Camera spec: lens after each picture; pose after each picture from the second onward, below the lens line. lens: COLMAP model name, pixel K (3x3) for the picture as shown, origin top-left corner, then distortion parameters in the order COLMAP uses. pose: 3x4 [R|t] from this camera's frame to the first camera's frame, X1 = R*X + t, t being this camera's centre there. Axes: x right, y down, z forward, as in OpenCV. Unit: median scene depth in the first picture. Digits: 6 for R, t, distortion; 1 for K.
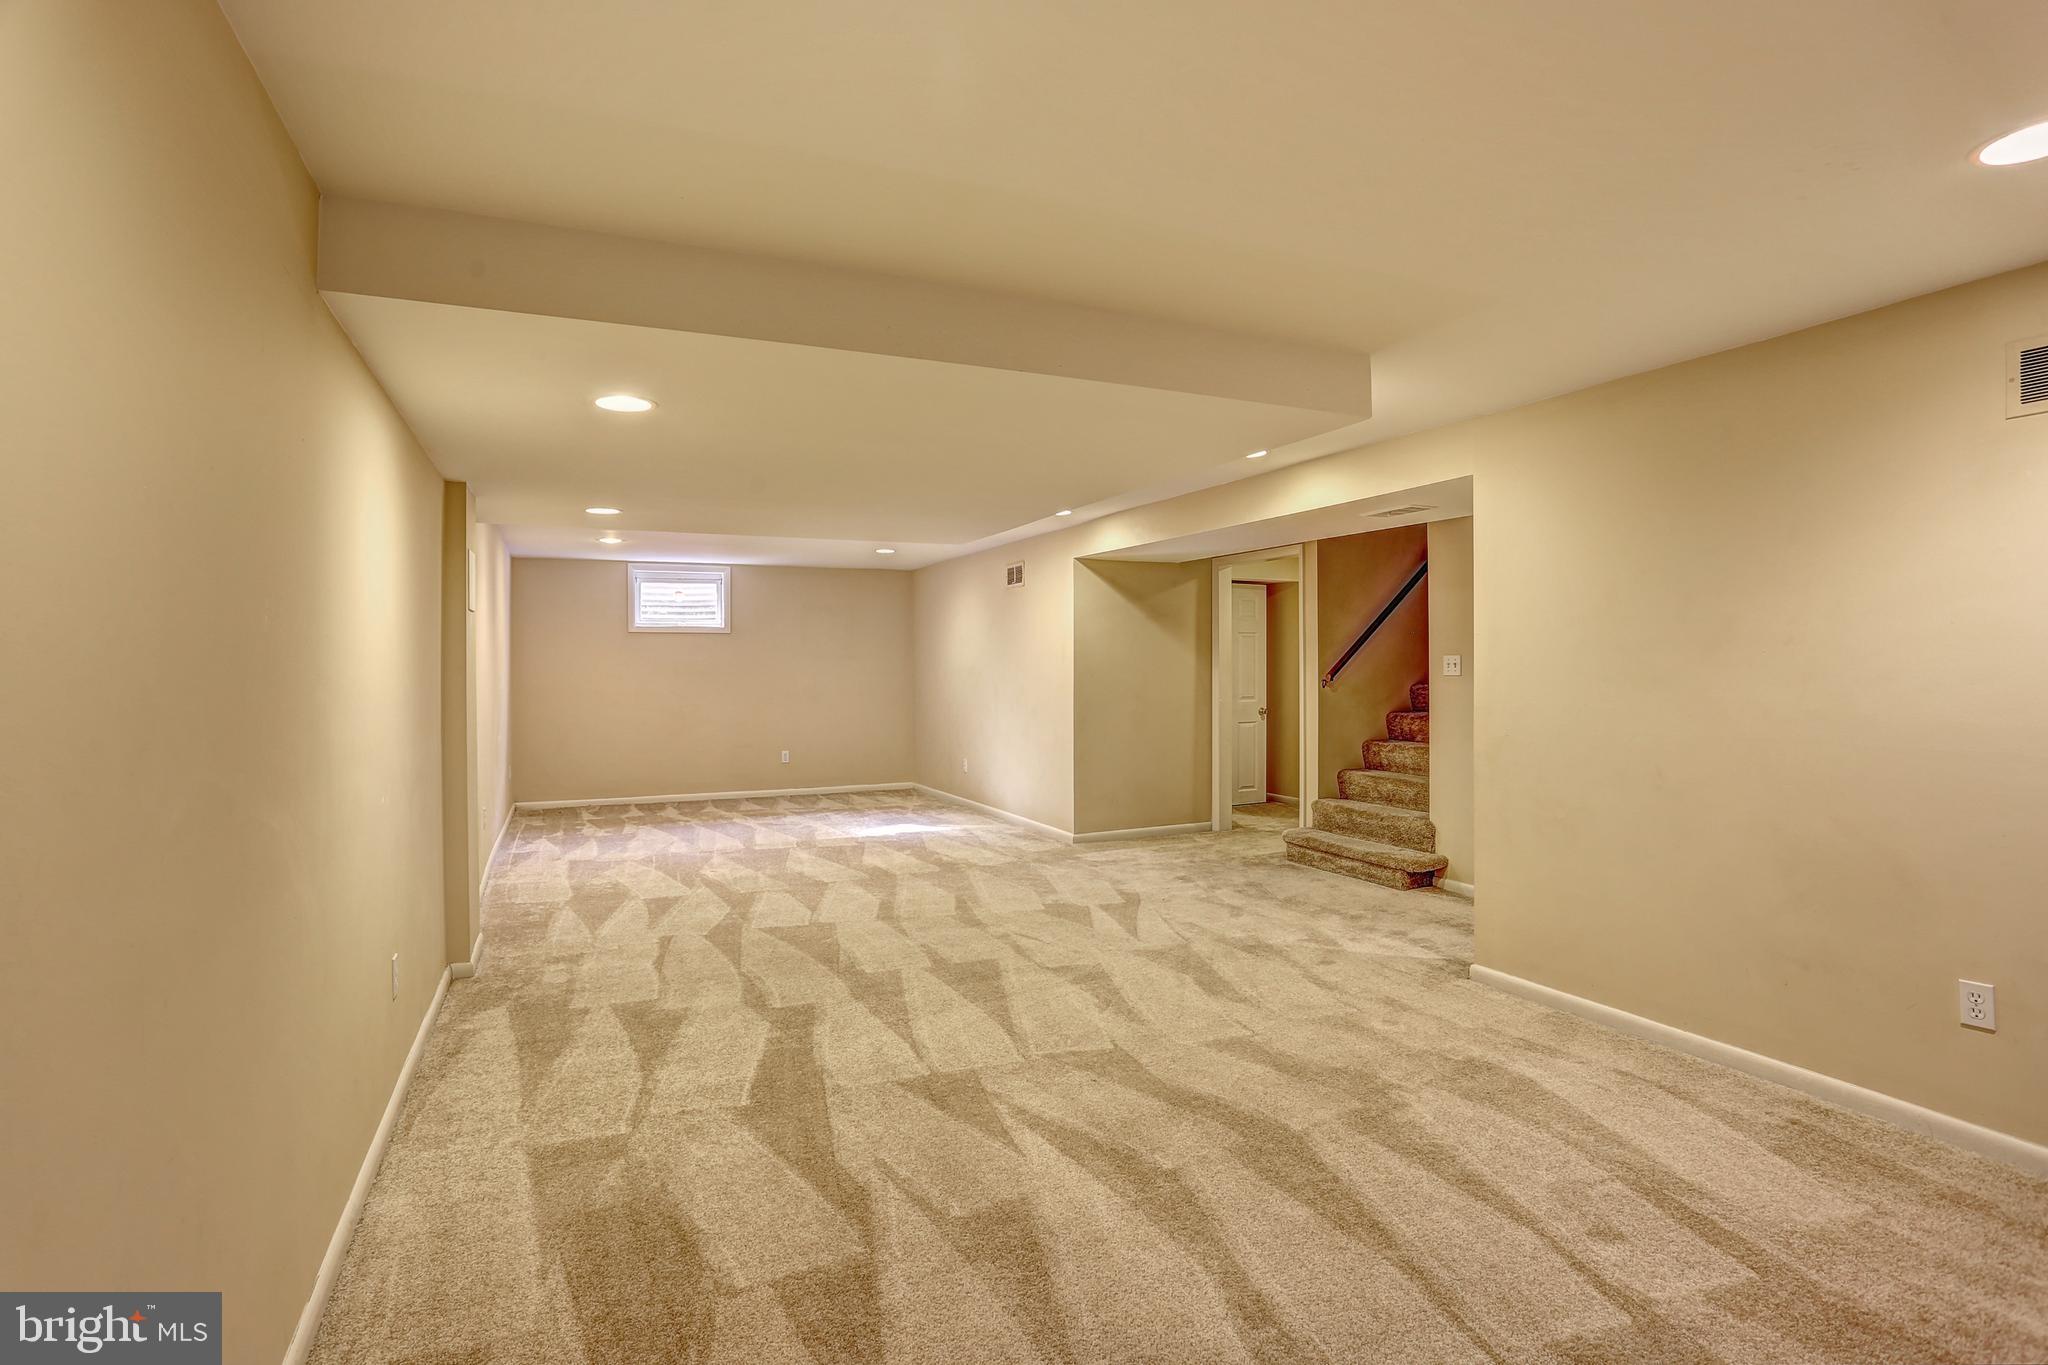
lens RADIAL K [[1001.9, 0, 1023.7], [0, 1001.9, 667.0], [0, 0, 1]] dist [-0.064129, 0.016773]
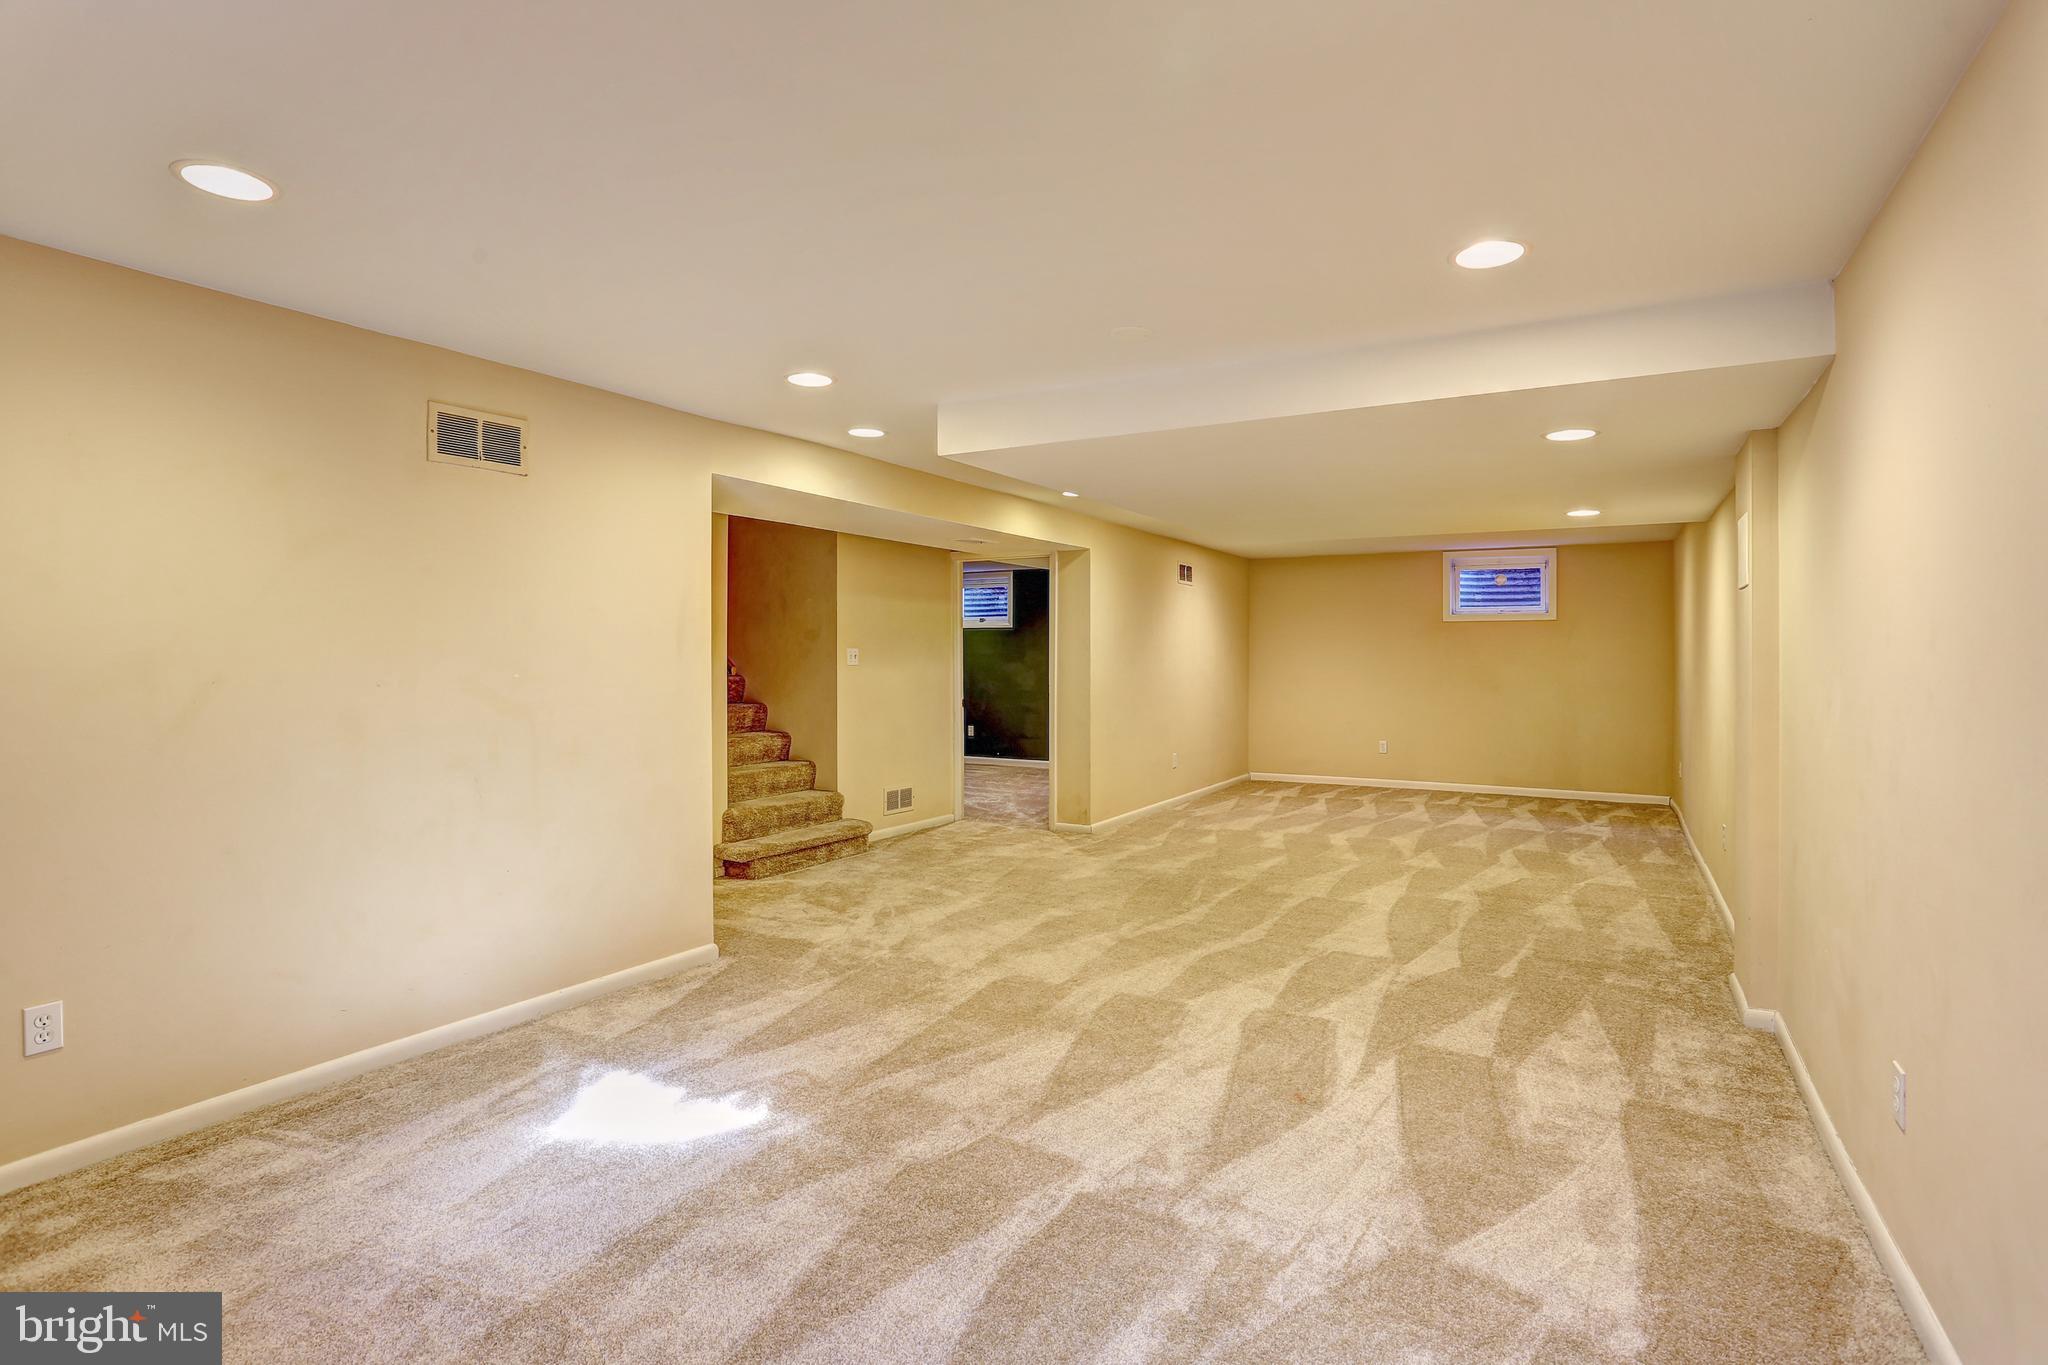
lens RADIAL K [[1001.9, 0, 1023.7], [0, 1001.9, 667.0], [0, 0, 1]] dist [-0.064129, 0.016773]
pose [[-0.582329, -0.013243, 0.812846, -0.552679], [0.001248, 0.999852, 0.017184, -0.010178], [-0.812953, 0.011021, -0.582226, 1.296713]]
